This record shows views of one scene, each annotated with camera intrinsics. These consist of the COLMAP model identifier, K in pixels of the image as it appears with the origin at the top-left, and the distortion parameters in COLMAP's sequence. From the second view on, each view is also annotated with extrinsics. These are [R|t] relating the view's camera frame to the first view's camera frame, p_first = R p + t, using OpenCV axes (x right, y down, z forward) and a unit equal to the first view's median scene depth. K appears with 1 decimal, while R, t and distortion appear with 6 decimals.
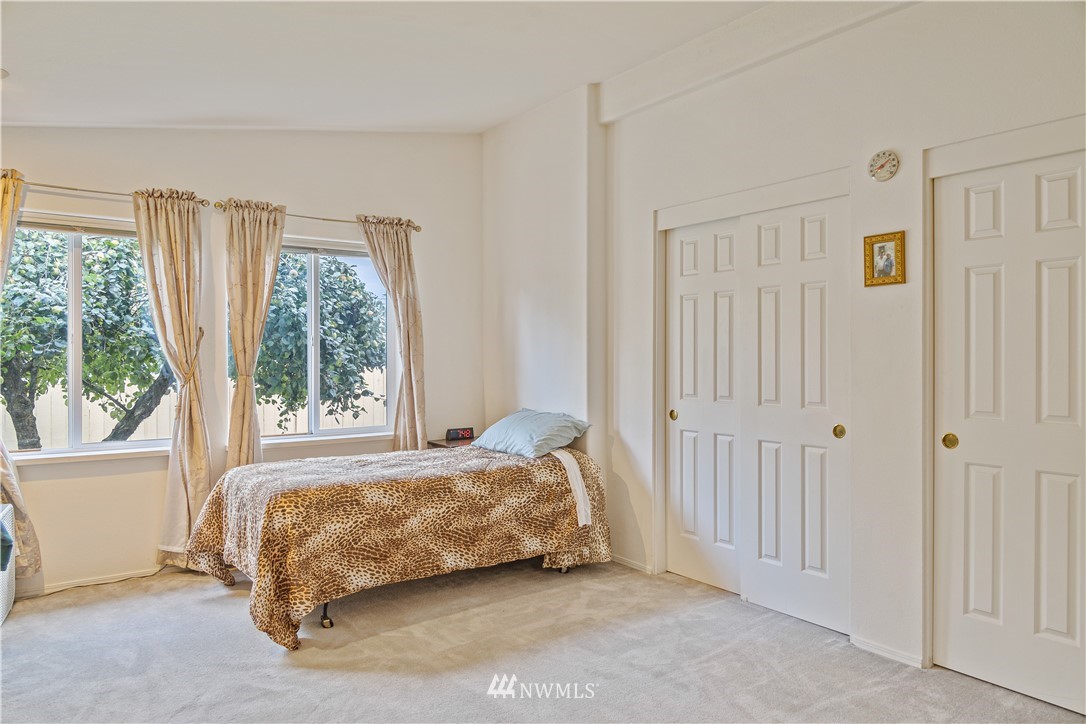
lens RADIAL K [[722.2, 0, 550.7], [0, 722.2, 359.5], [0, 0, 1]] dist [-0.010197, 0.001143]
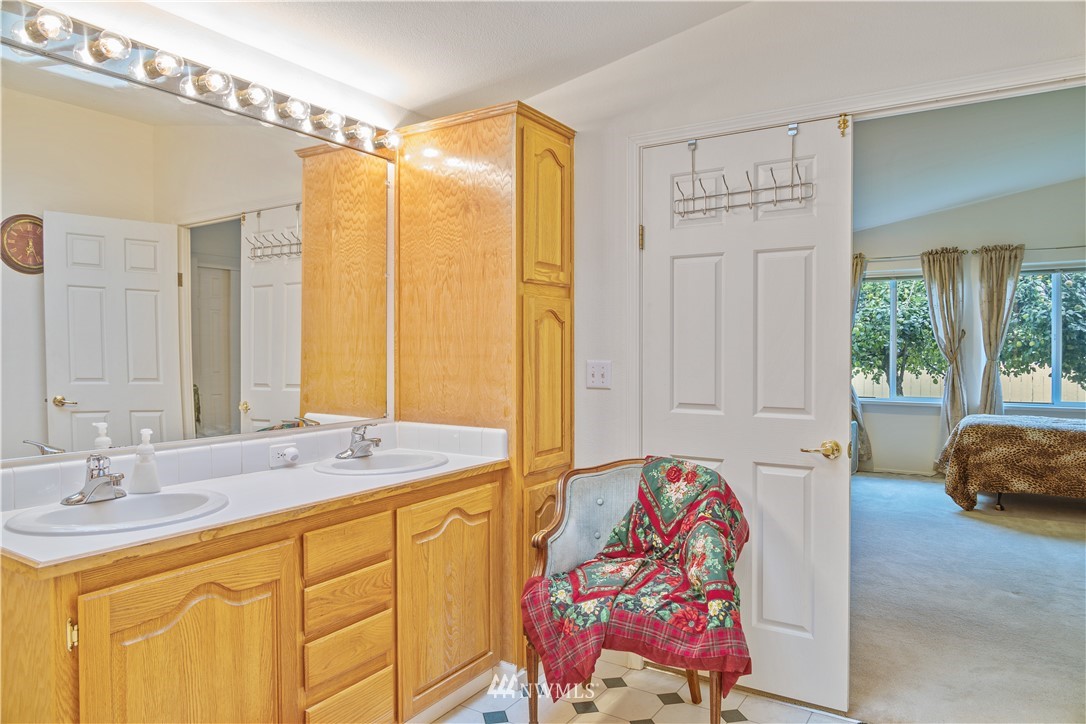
lens RADIAL K [[722.2, 0, 545.0], [0, 722.2, 360.0], [0, 0, 1]] dist [-0.010197, 0.001143]
pose [[0.377395, 0.013269, -0.925957, 0.762906], [-0.005916, 0.999911, 0.011918, 0.011155], [0.926033, 0.000980, 0.377440, -0.550241]]
